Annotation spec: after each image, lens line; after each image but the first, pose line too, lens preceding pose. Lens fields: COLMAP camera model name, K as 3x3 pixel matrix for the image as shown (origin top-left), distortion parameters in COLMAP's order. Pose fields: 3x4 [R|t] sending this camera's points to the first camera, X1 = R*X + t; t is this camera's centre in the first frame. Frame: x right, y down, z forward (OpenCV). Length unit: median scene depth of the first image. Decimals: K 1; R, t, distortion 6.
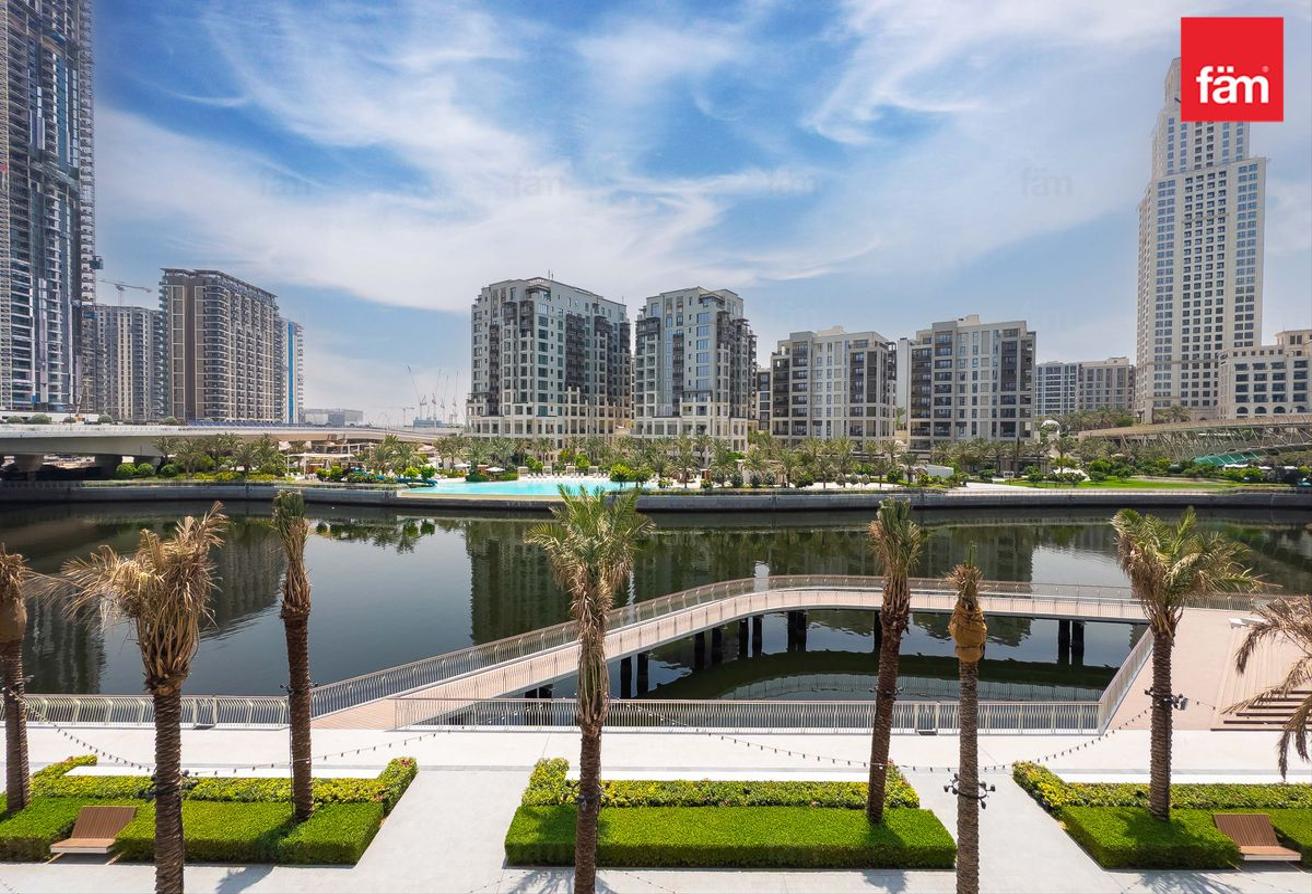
lens RADIAL K [[525.6, 0, 657.0], [0, 525.6, 439.3], [0, 0, 1]] dist [-0.001901, -0.000263]
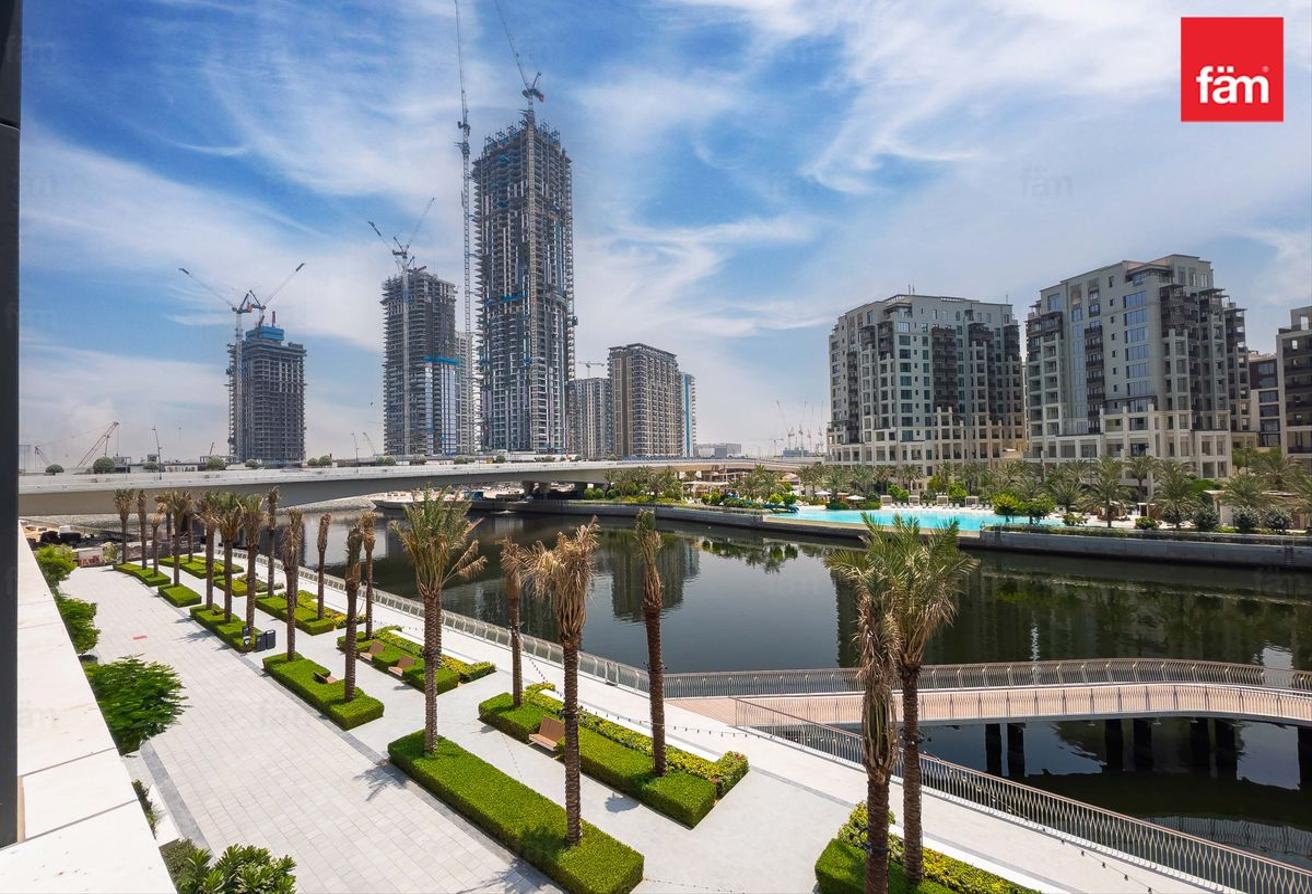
lens RADIAL K [[525.6, 0, 655.6], [0, 525.6, 449.1], [0, 0, 1]] dist [-0.001901, -0.000263]
pose [[0.781663, -0.038260, -0.622526, 0.011883], [0.016267, 0.999028, -0.040973, 0.000118], [0.623488, 0.021900, 0.781526, 0.000057]]
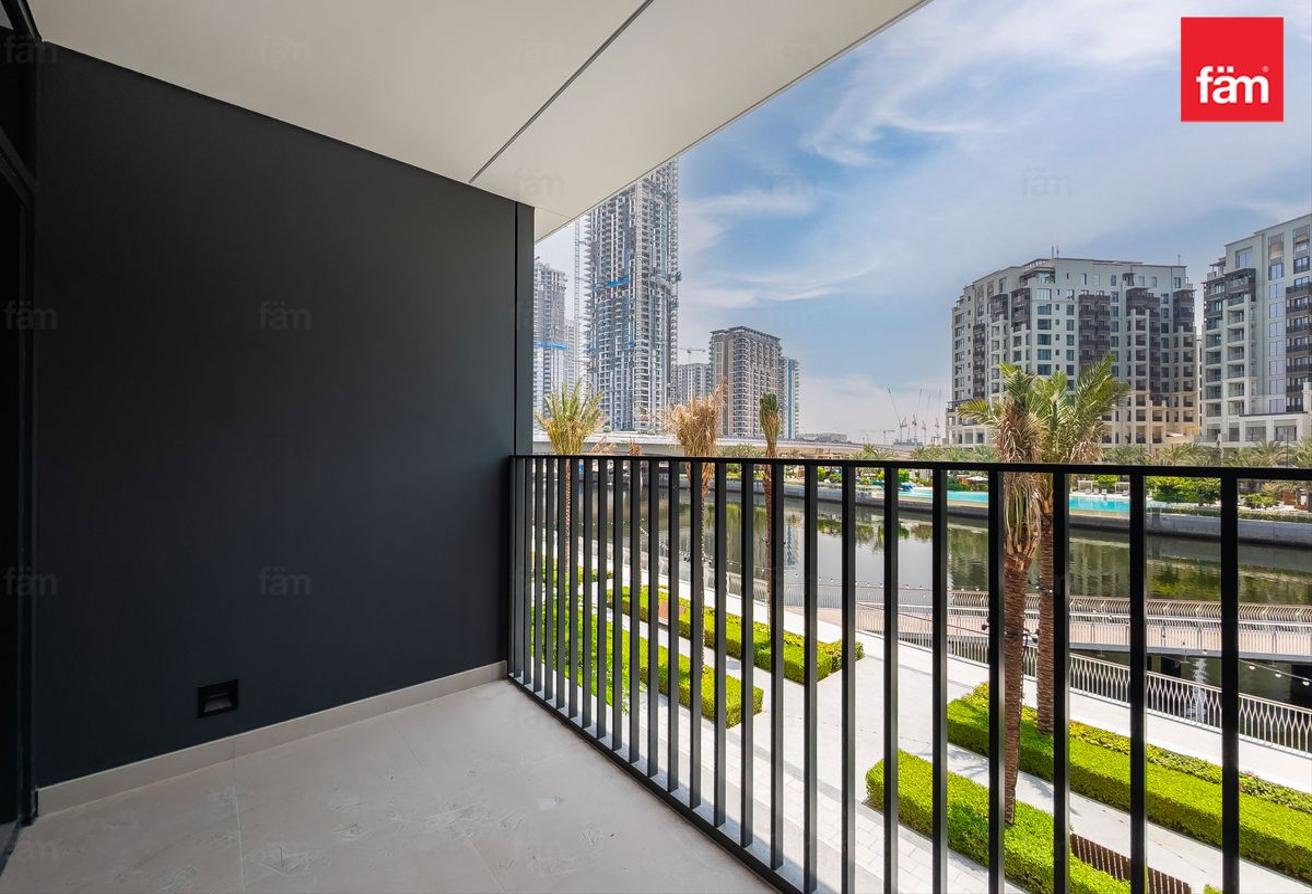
lens RADIAL K [[525.6, 0, 654.3], [0, 525.6, 444.9], [0, 0, 1]] dist [-0.001901, -0.000263]
pose [[0.651385, -0.008109, -0.758704, 0.012029], [-0.017006, 0.999536, -0.025284, 0.025597], [0.758556, 0.029372, 0.650945, -0.009051]]
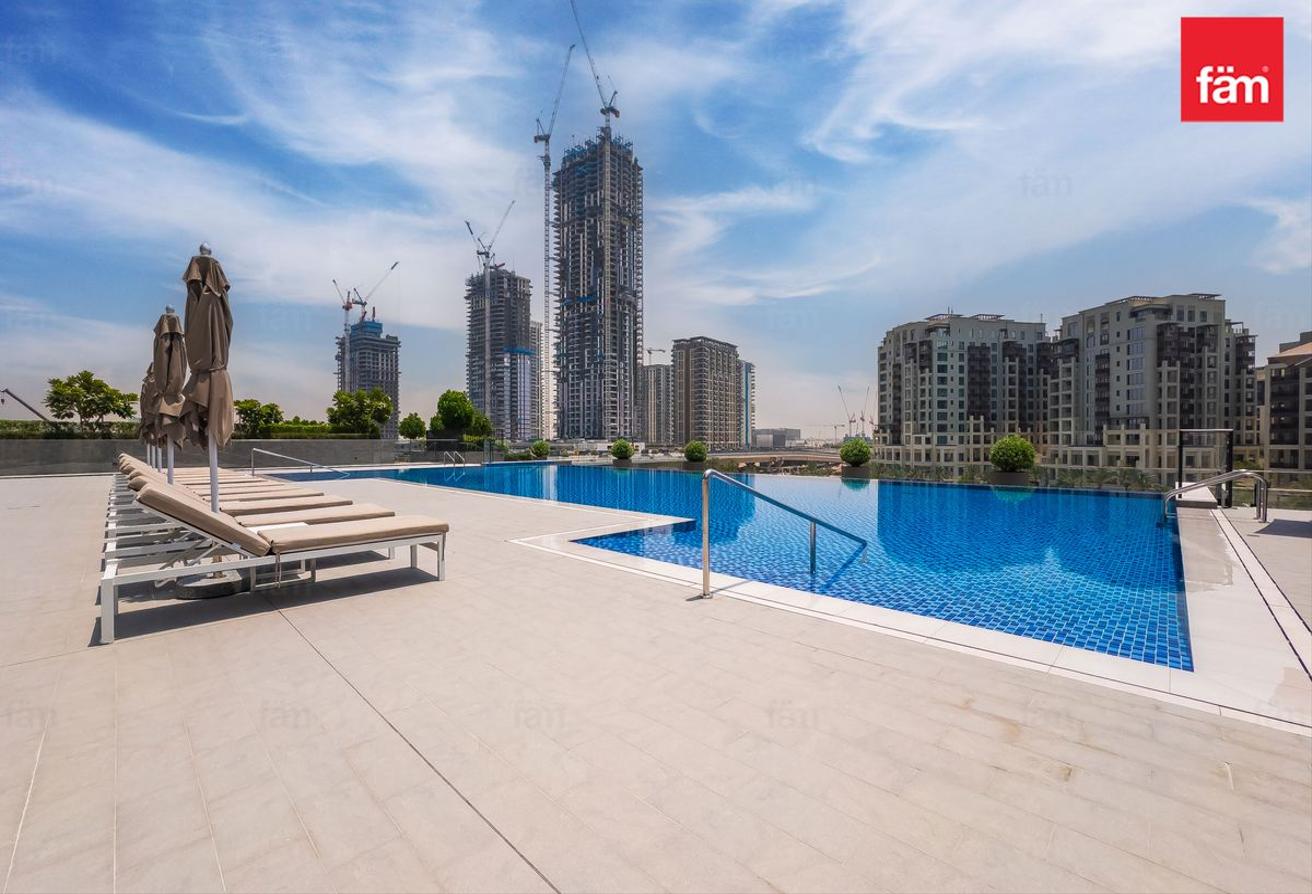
lens RADIAL K [[525.6, 0, 663.0], [0, 525.6, 446.6], [0, 0, 1]] dist [-0.001901, -0.000263]
pose [[0.720063, -0.005594, -0.693887, 0.124147], [-0.004682, 0.999906, -0.012920, -0.027005], [0.693893, 0.012552, 0.719968, -0.173411]]
